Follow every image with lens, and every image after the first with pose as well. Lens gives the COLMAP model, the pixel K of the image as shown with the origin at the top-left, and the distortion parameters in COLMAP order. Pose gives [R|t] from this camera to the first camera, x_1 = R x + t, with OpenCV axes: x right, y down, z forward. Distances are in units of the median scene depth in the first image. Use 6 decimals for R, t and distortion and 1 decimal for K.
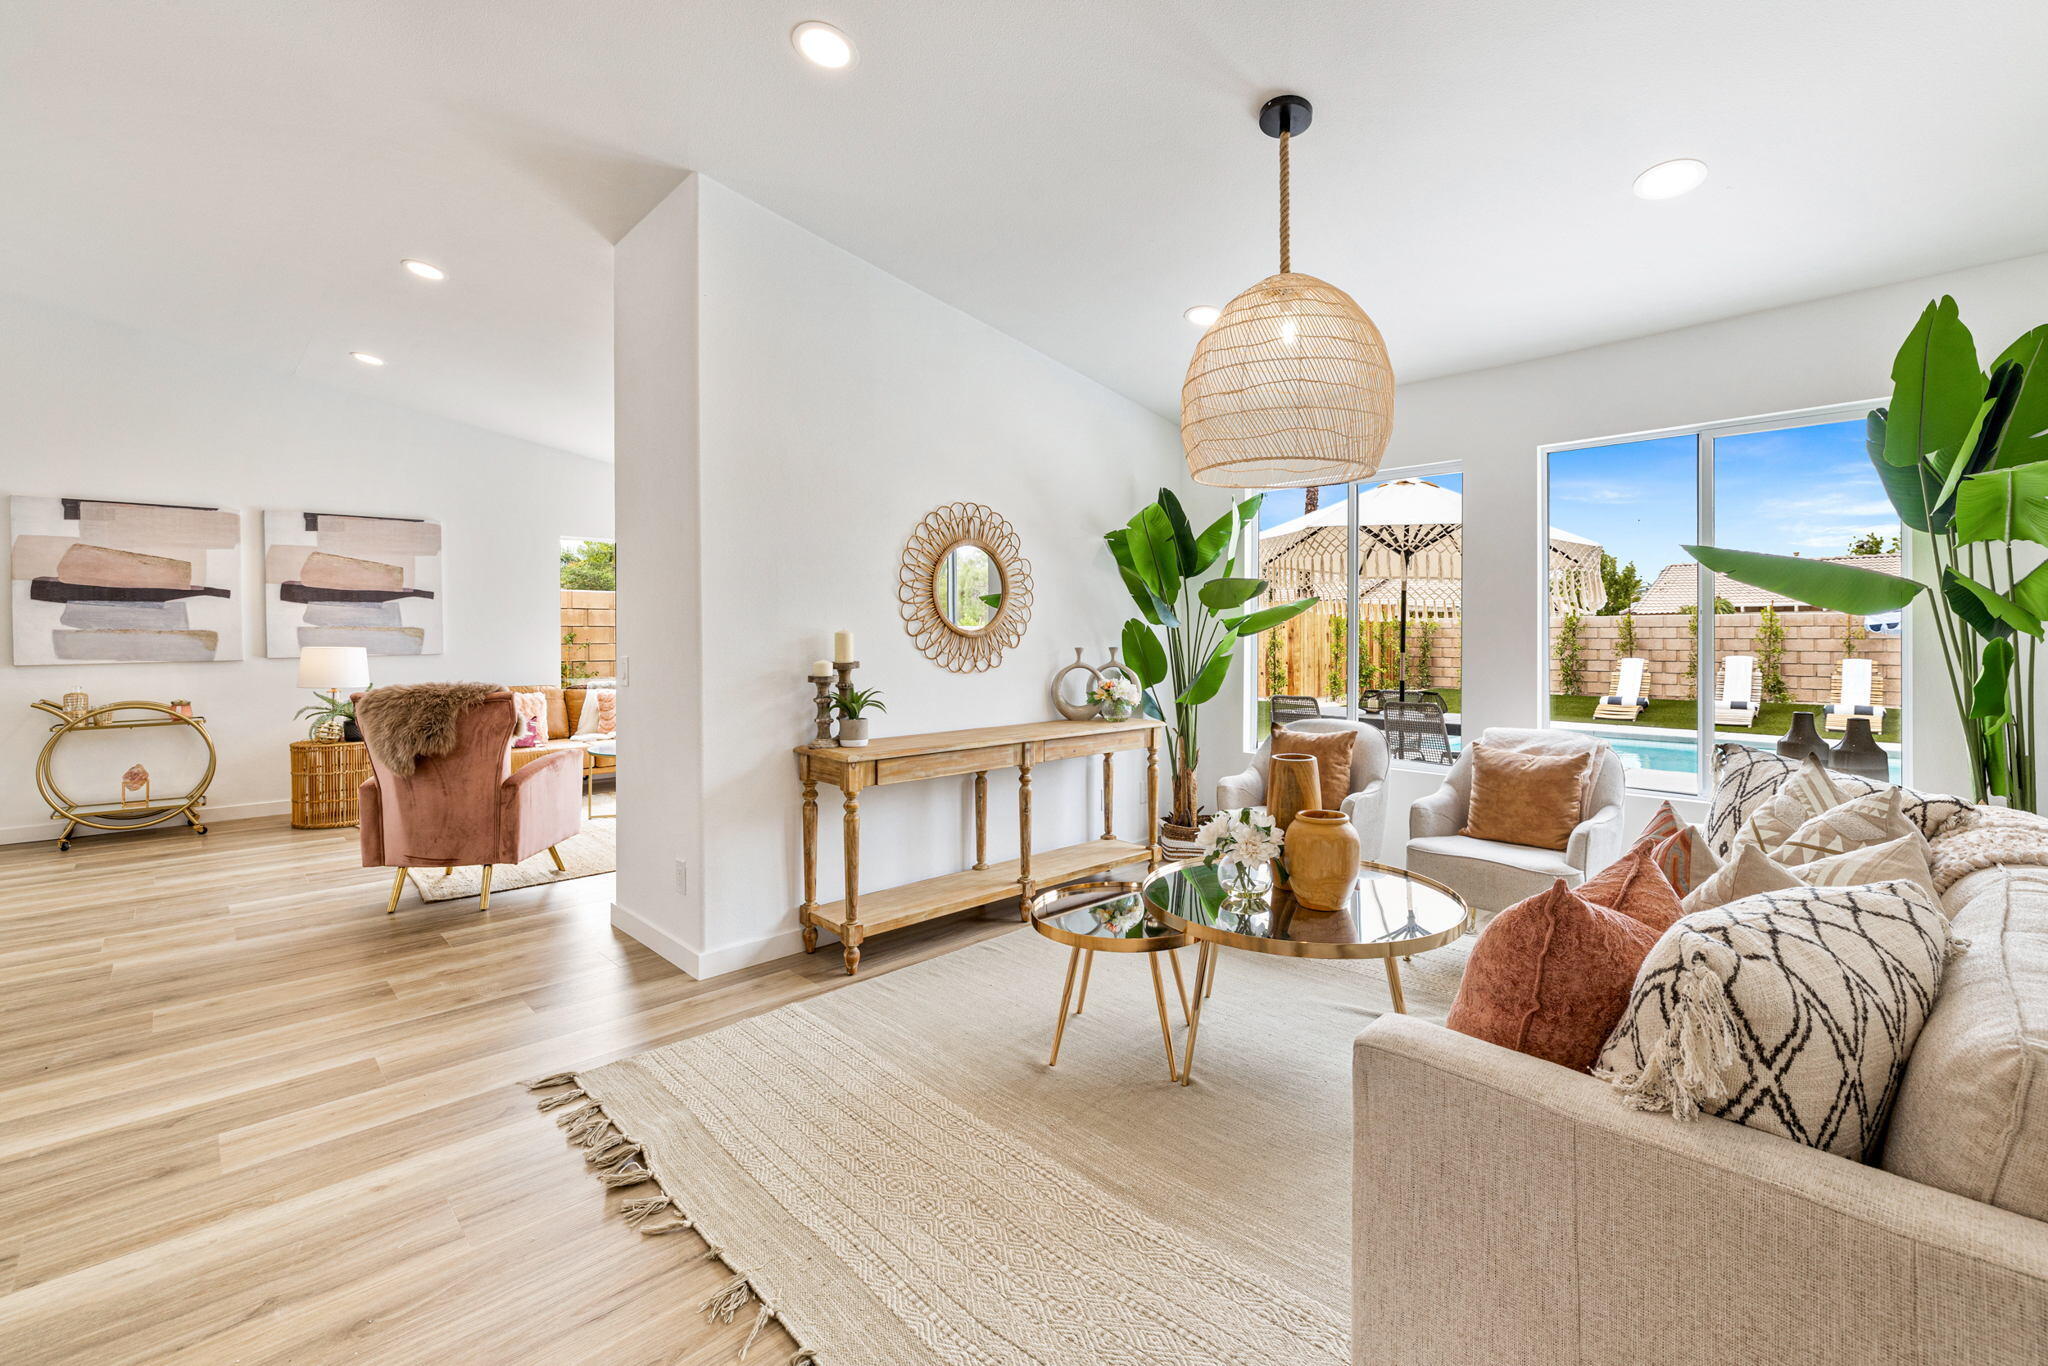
lens RADIAL K [[873.0, 0, 1040.4], [0, 873.0, 635.4], [0, 0, 1]] dist [-0.001479, -0.000283]
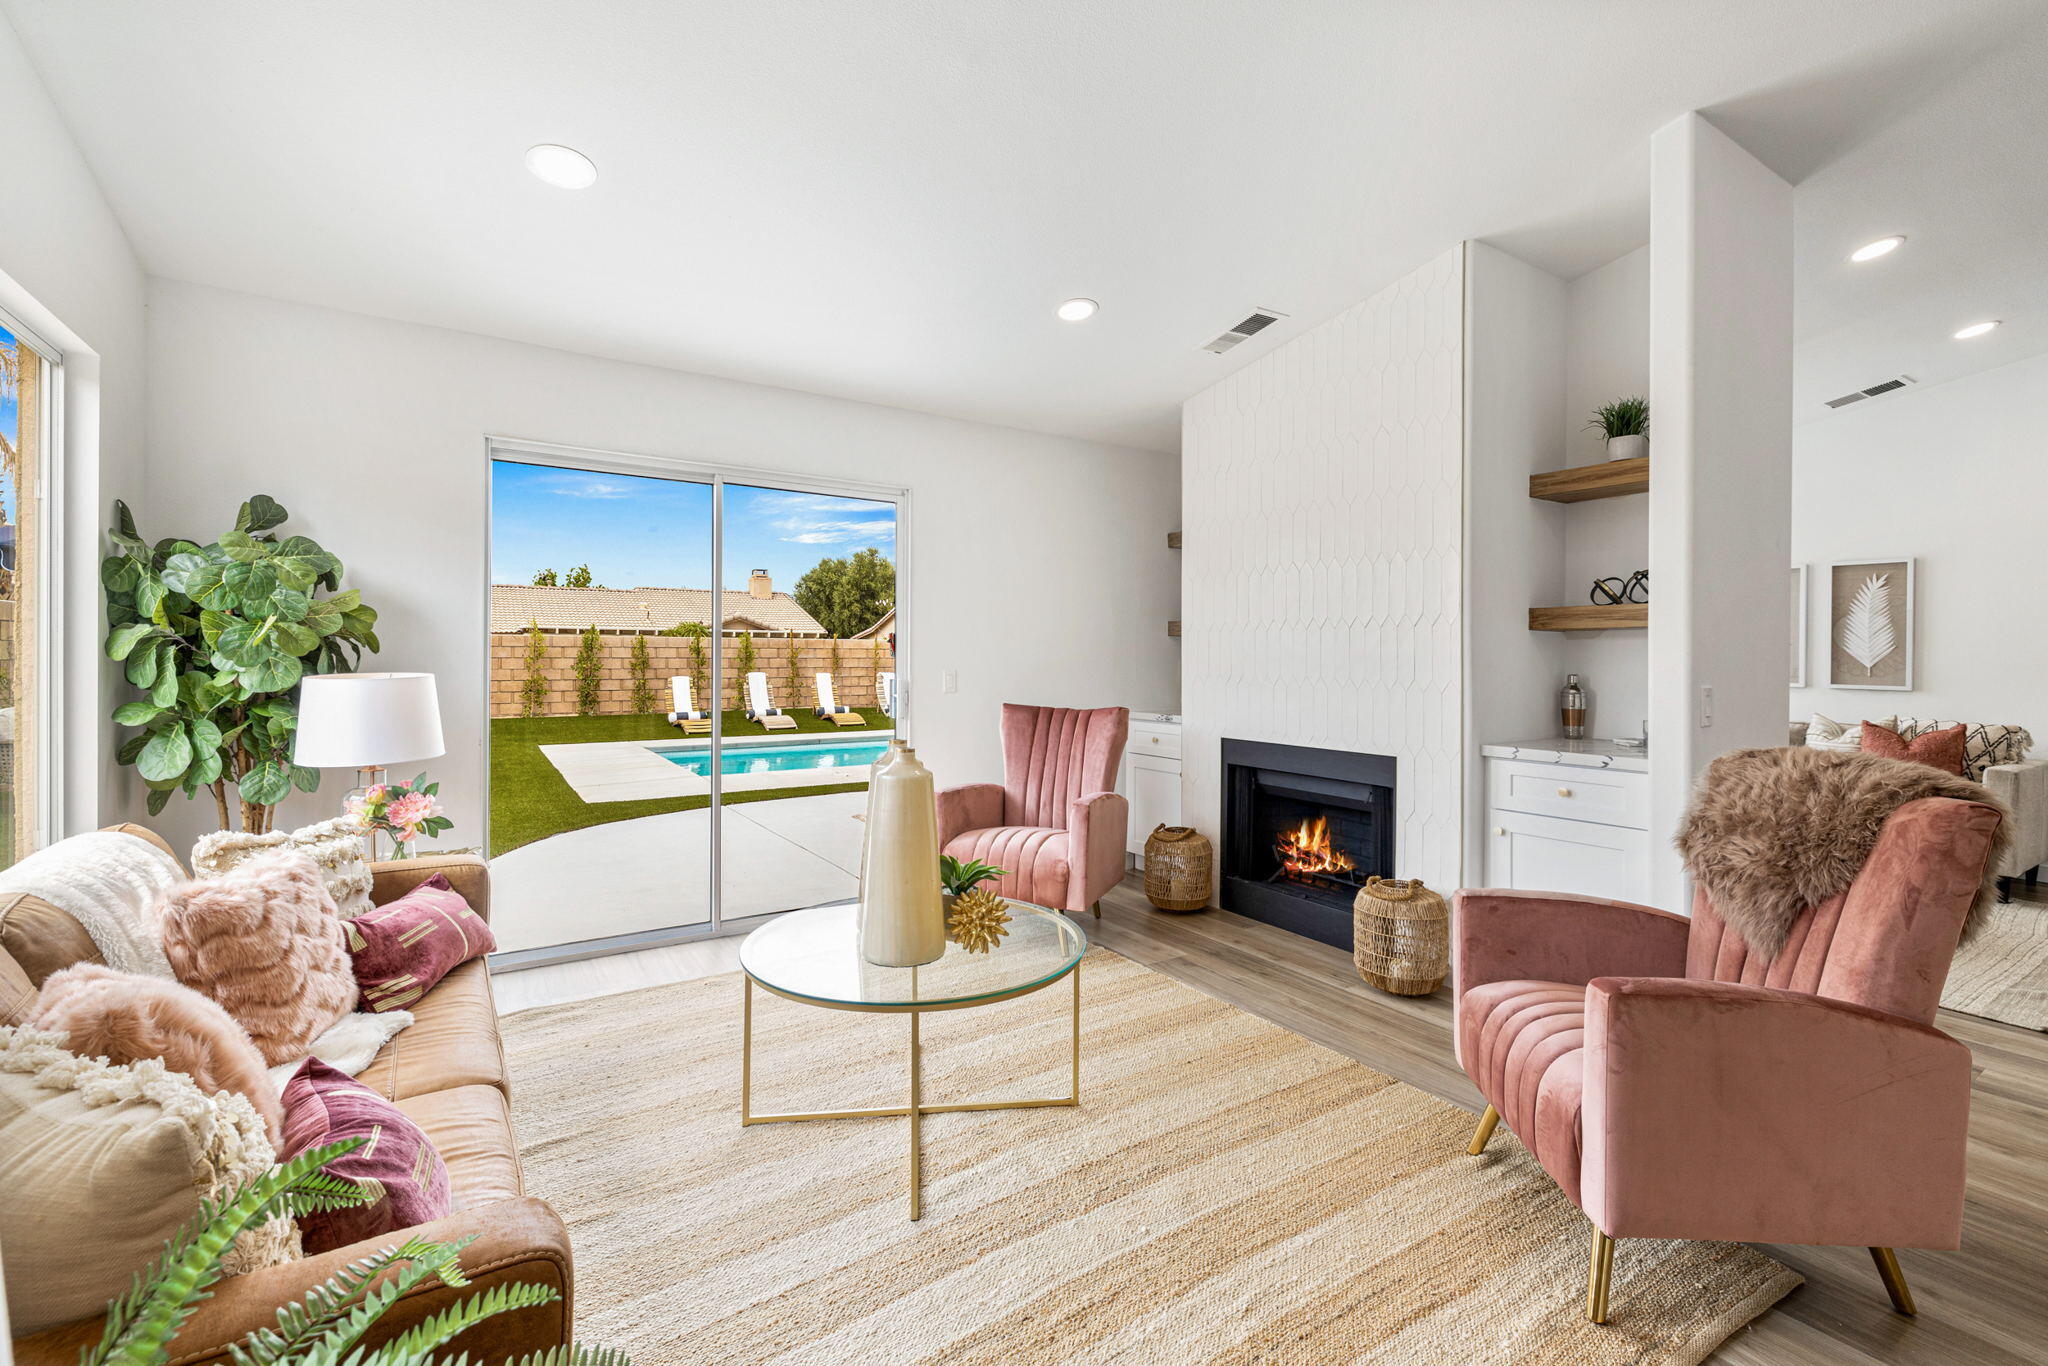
lens RADIAL K [[898.8, 0, 1036.1], [0, 898.8, 659.1], [0, 0, 1]] dist [0.000920, 0.000588]
pose [[0.183488, -0.002463, 0.983019, -0.822683], [-0.002843, 0.999991, 0.003036, 0.000070], [-0.983018, -0.003352, 0.183479, 0.865624]]
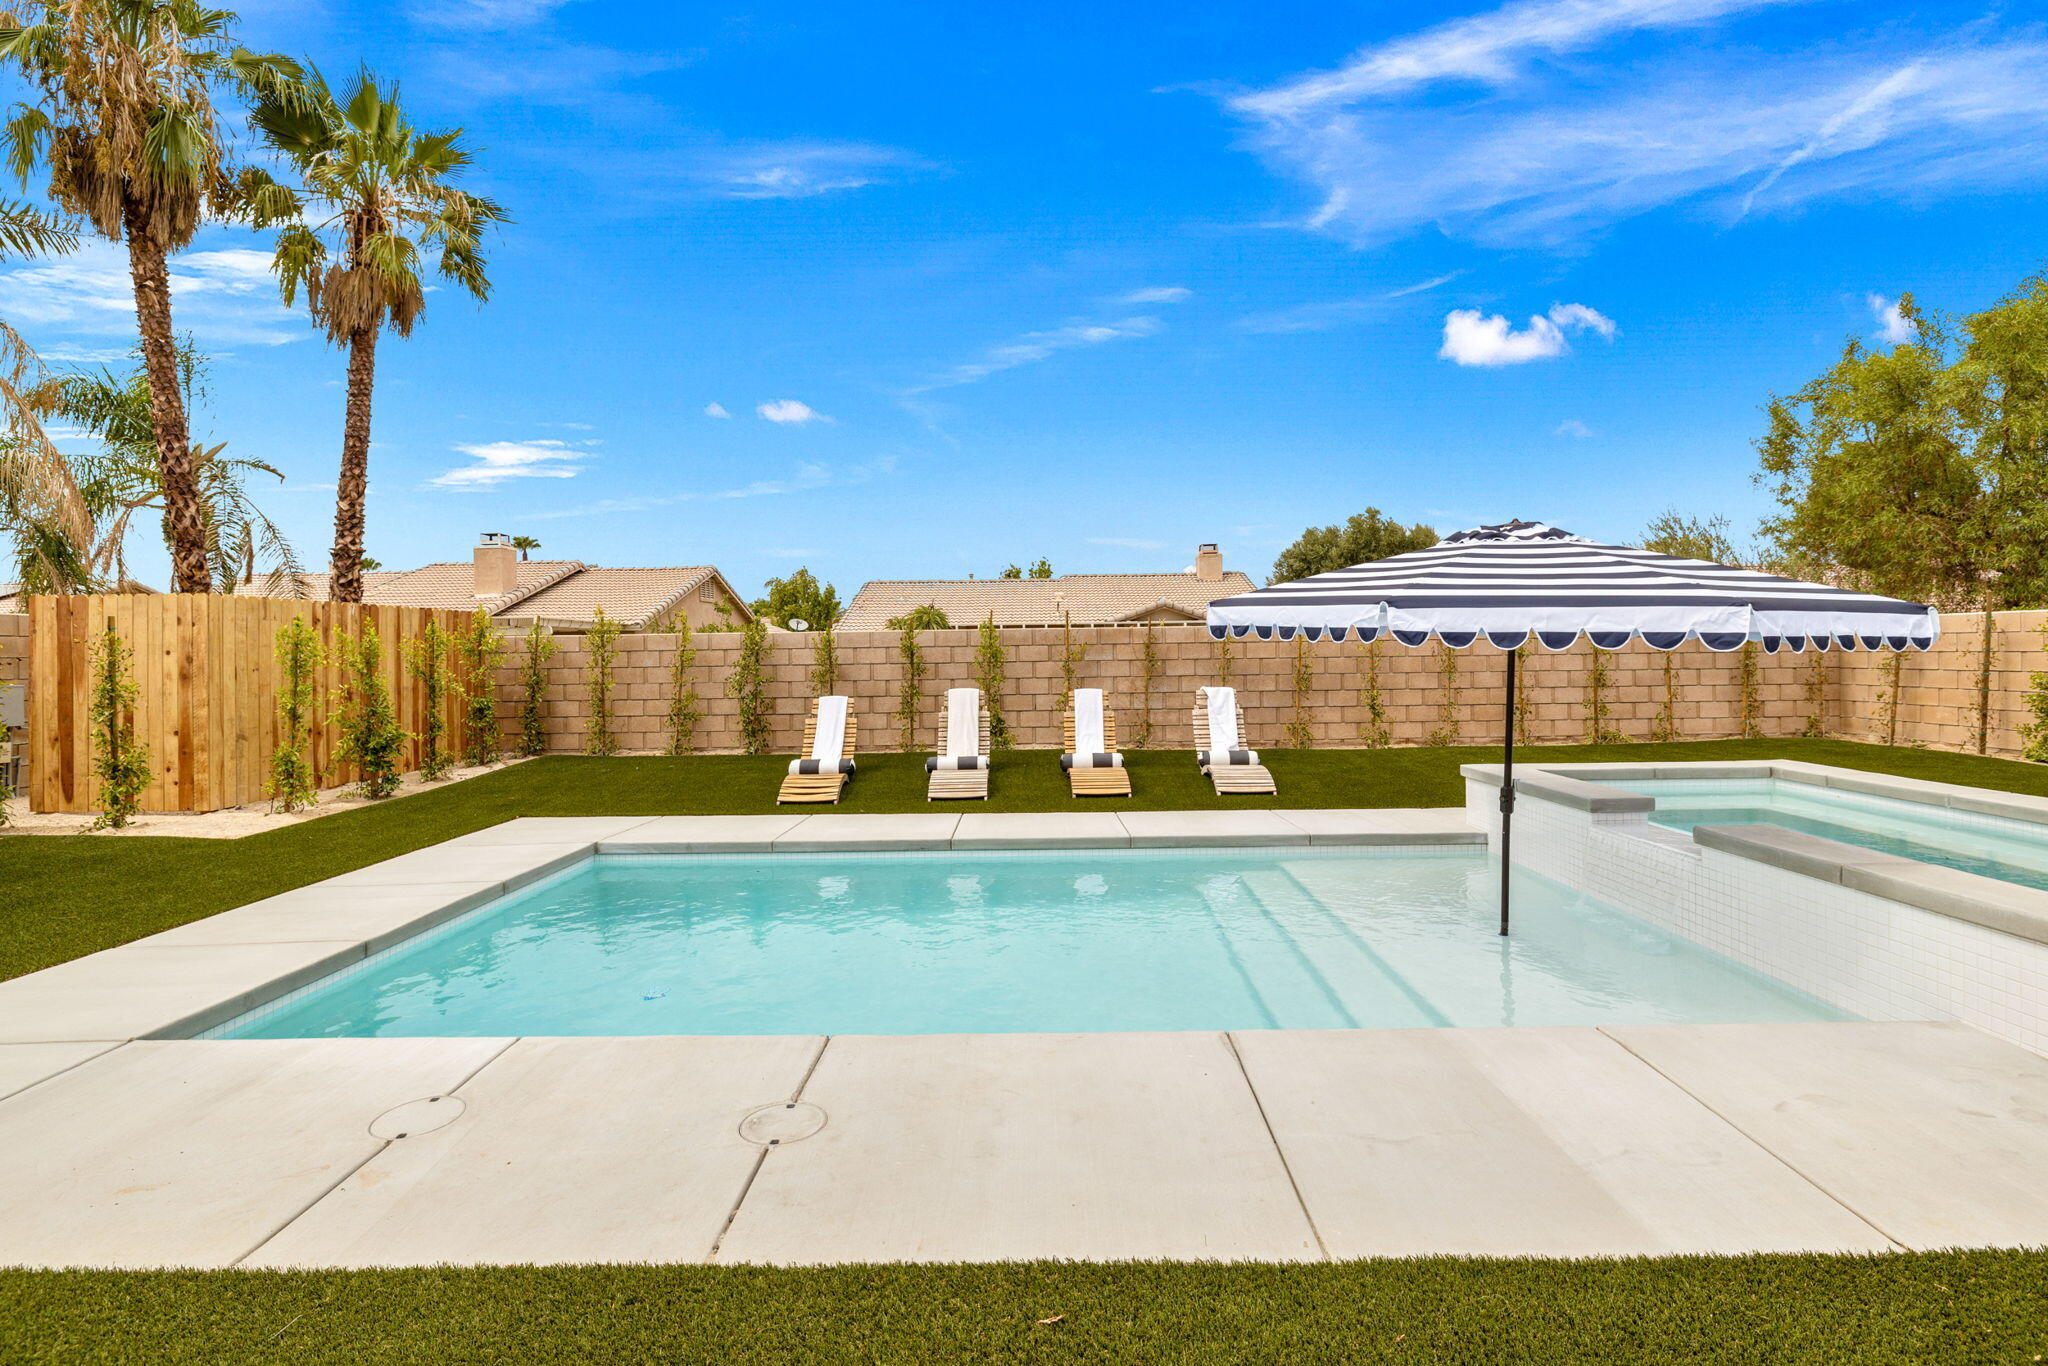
lens RADIAL K [[947.8, 0, 1017.8], [0, 947.8, 652.7], [0, 0, 1]] dist [0.001838, 0.000055]
pose [[0.705051, -0.008021, 0.709111, 0.673611], [0.013547, 0.999906, -0.002160, -0.005732], [-0.709027, 0.011130, 0.705094, 0.989286]]
